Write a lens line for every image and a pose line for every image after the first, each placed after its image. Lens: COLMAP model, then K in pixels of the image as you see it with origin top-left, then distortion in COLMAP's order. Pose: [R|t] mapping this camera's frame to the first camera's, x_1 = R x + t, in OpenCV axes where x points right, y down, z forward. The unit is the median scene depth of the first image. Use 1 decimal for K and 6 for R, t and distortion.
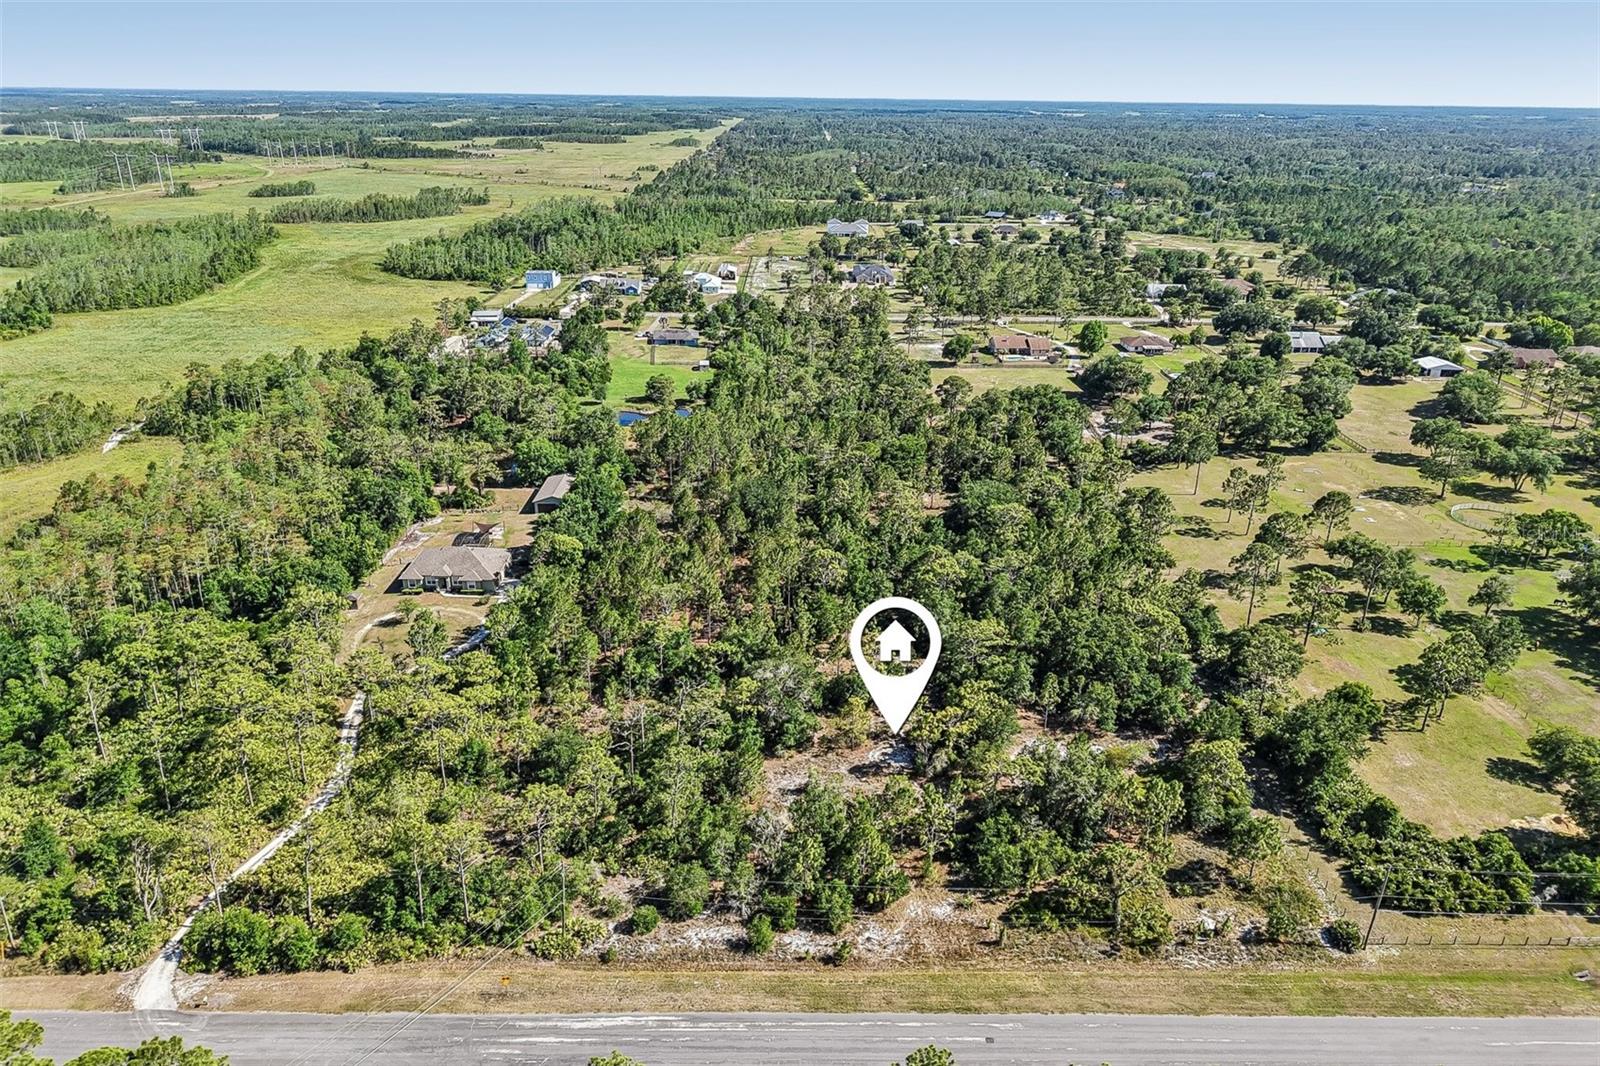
lens RADIAL K [[1083.8, 0, 789.1], [0, 1083.8, 524.5], [0, 0, 1]] dist [0.023440, -0.023949]
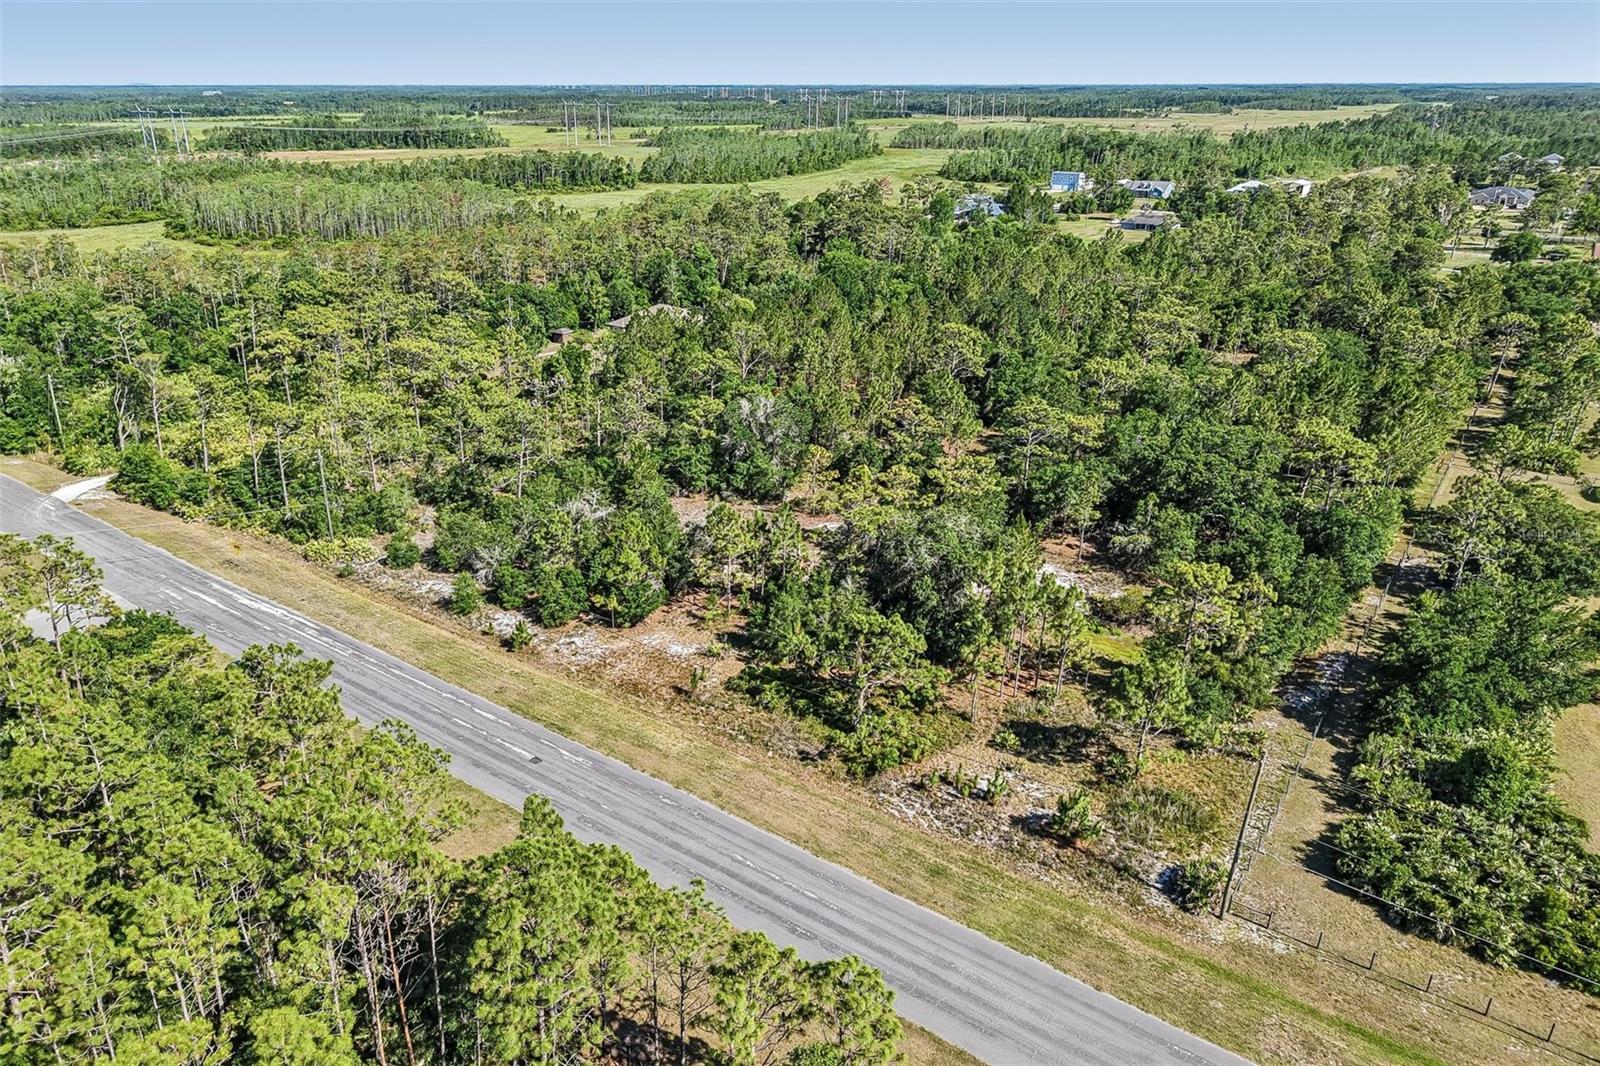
lens RADIAL K [[1083.8, 0, 767.3], [0, 1083.8, 541.4], [0, 0, 1]] dist [0.023440, -0.023949]
pose [[0.803220, 0.227733, -0.550431, 0.467495], [-0.219960, 0.972122, 0.081223, 0.171701], [0.553583, 0.055833, 0.830920, 0.341819]]
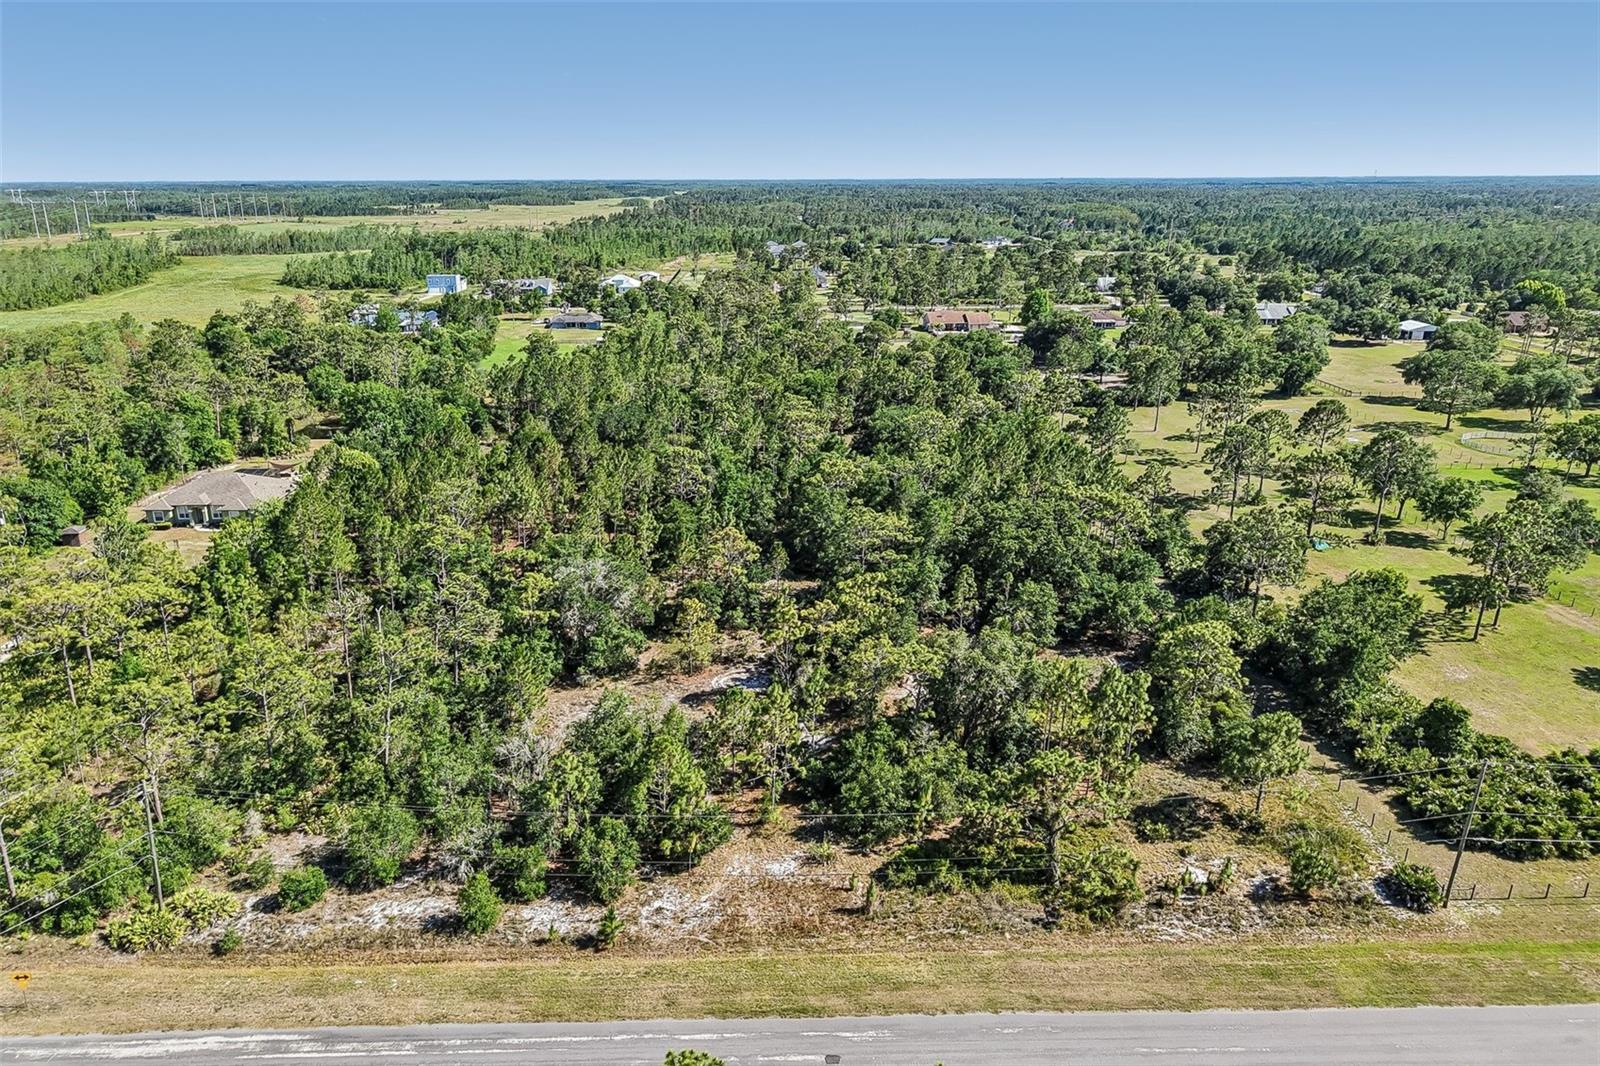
lens RADIAL K [[1083.8, 0, 774.7], [0, 1083.8, 532.0], [0, 0, 1]] dist [0.023440, -0.023949]
pose [[0.999716, -0.015769, 0.017890, 0.103939], [0.016928, 0.997636, -0.066602, 0.163595], [-0.016798, 0.066886, 0.997619, 0.285348]]
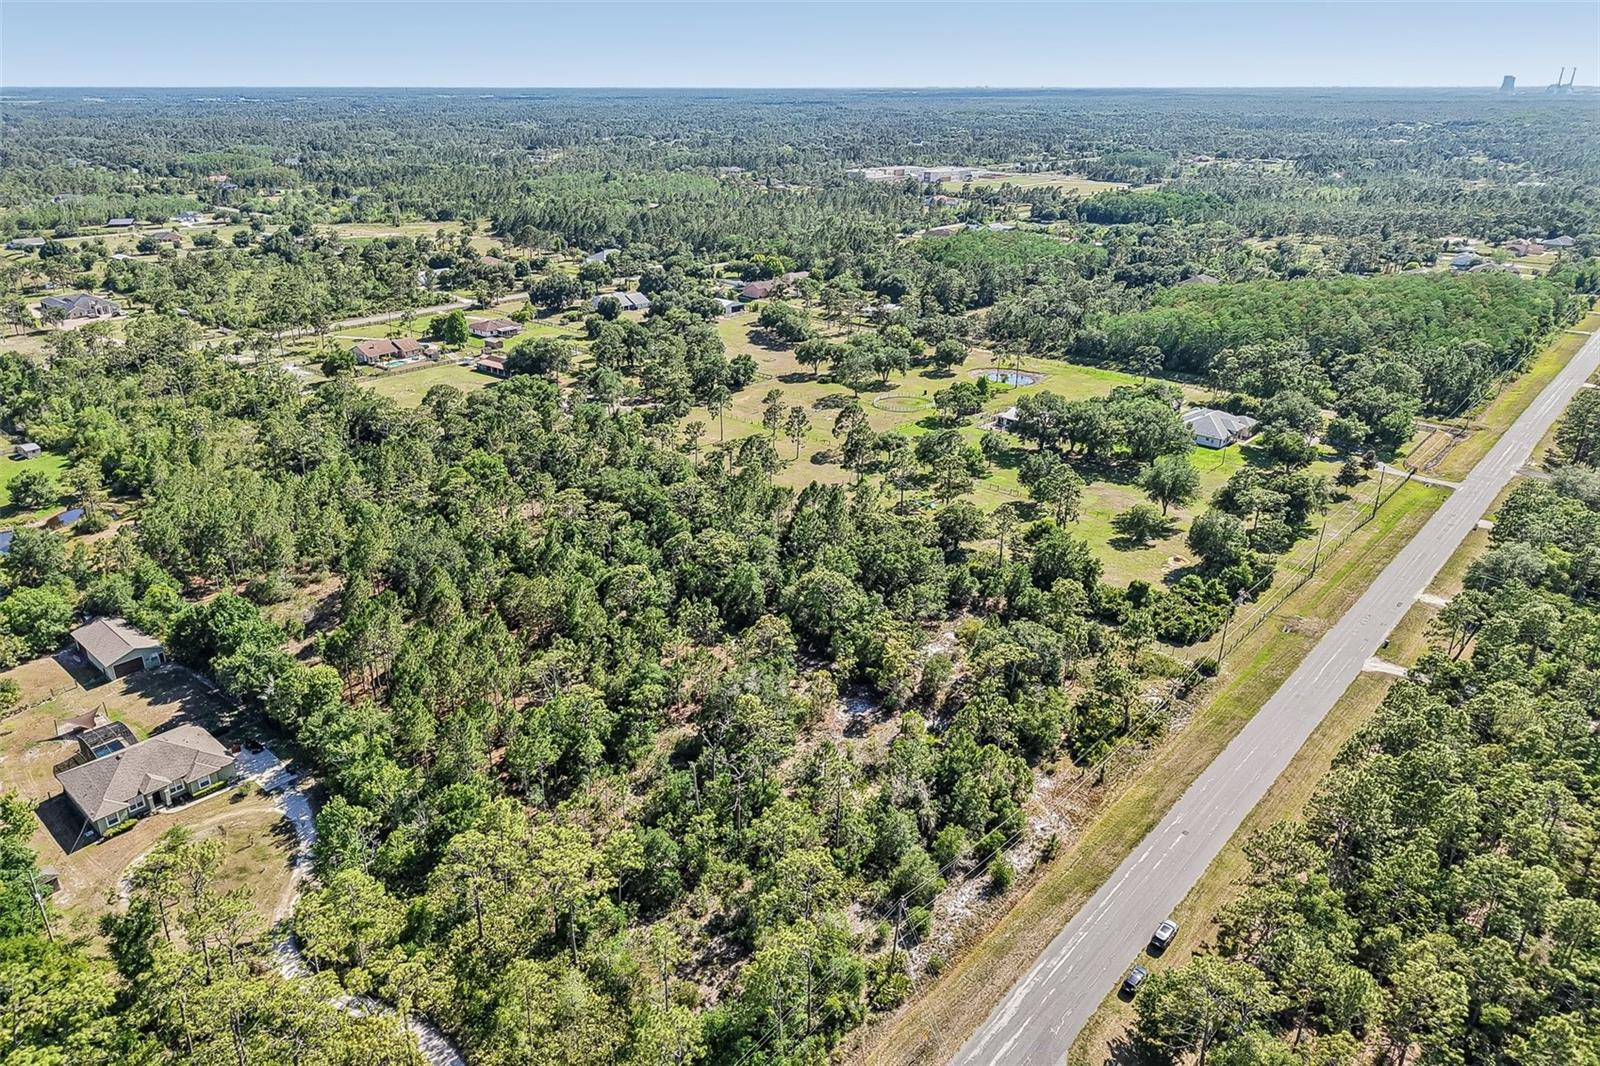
lens RADIAL K [[1083.8, 0, 771.1], [0, 1083.8, 547.4], [0, 0, 1]] dist [0.023440, -0.023949]
pose [[0.664325, -0.305818, 0.682017, -0.637072], [0.284063, 0.947302, 0.148078, -0.119120], [-0.691361, 0.095364, 0.716188, 0.275847]]
